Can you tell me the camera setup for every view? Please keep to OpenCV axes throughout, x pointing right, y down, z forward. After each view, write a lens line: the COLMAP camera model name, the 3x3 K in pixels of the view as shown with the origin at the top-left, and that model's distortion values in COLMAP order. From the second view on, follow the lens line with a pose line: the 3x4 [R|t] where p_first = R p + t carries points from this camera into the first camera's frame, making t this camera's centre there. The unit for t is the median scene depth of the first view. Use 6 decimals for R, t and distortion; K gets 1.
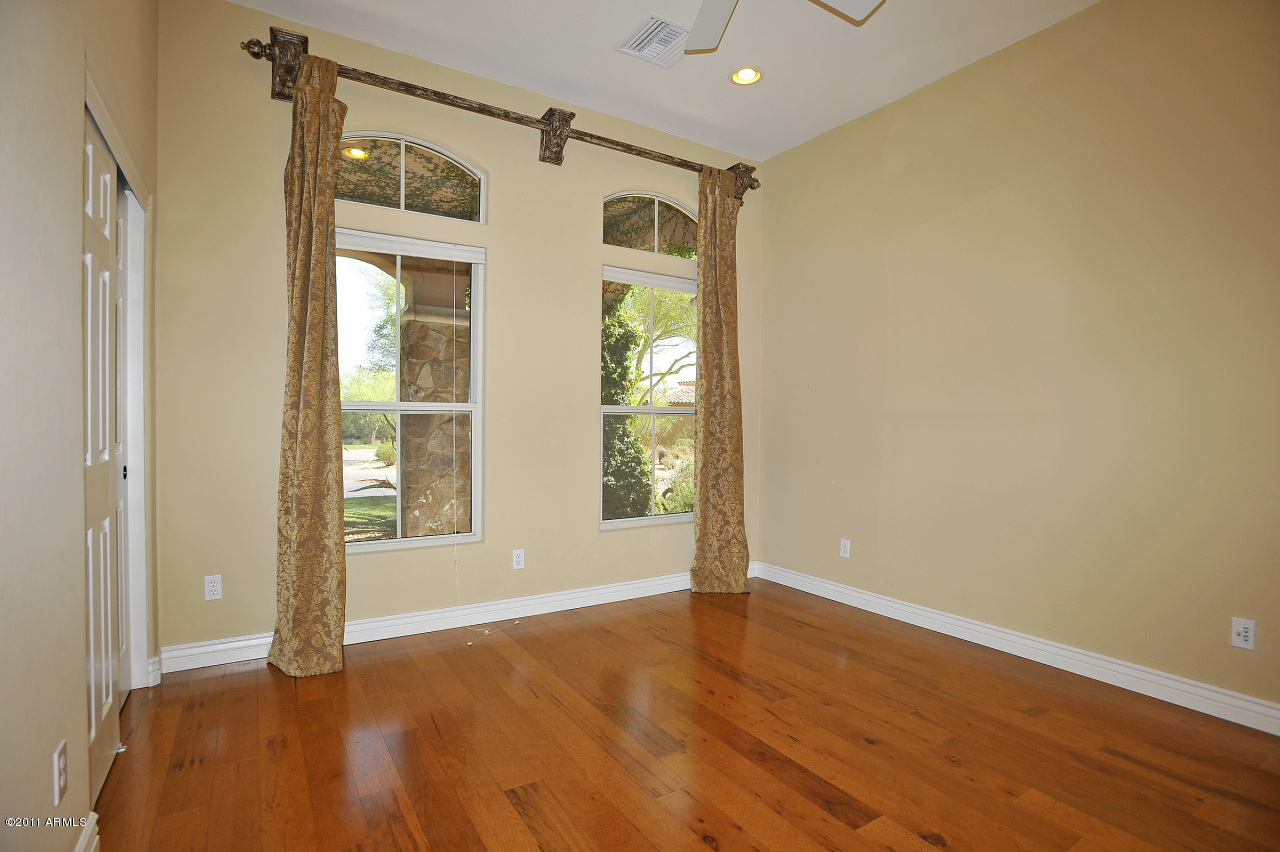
lens RADIAL K [[624.4, 0, 638.7], [0, 624.4, 429.6], [0, 0, 1]] dist [-0.033786, 0.003229]
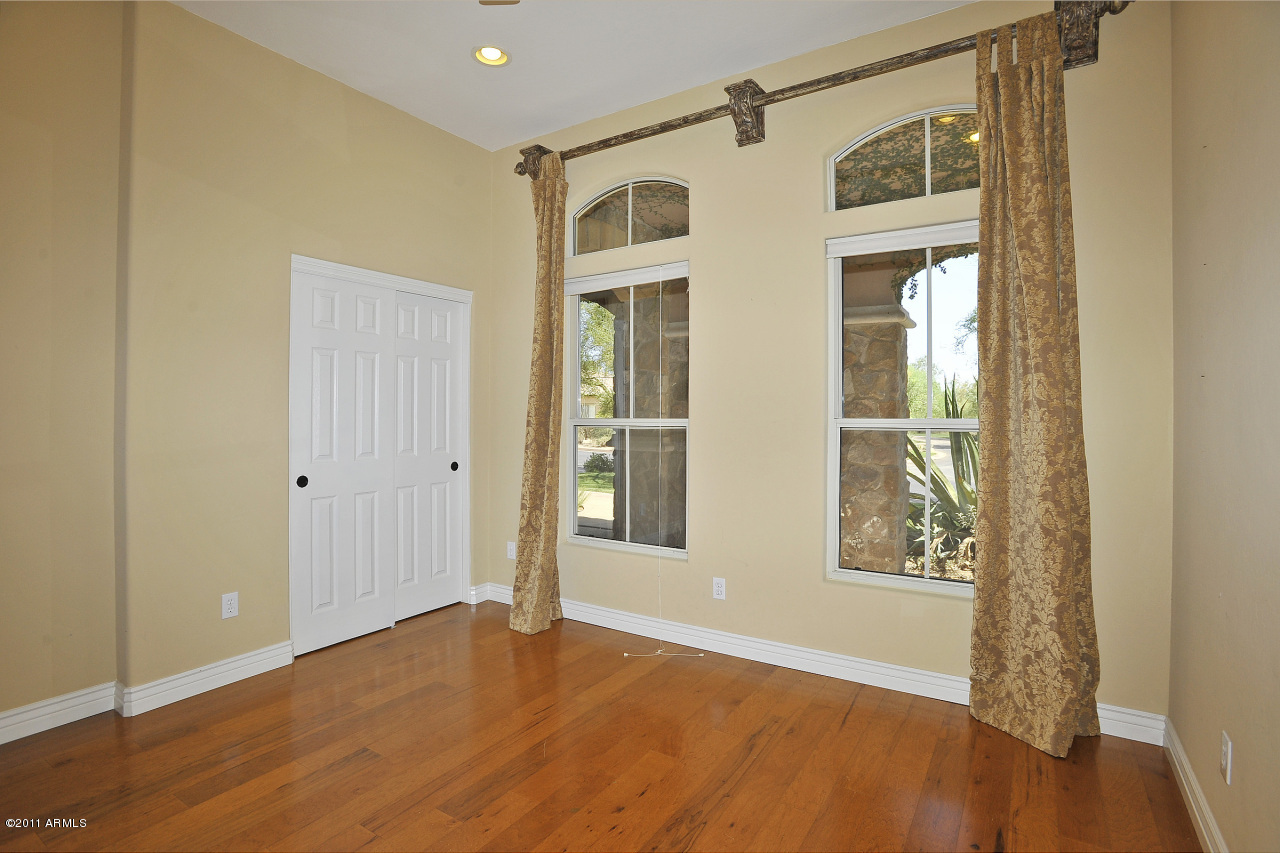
lens RADIAL K [[624.4, 0, 636.1], [0, 624.4, 416.5], [0, 0, 1]] dist [-0.033786, 0.003229]
pose [[0.426422, -0.003279, -0.904519, 0.590401], [-0.007209, 0.999949, -0.007024, -0.039329], [0.904496, 0.009516, 0.426376, 0.495014]]
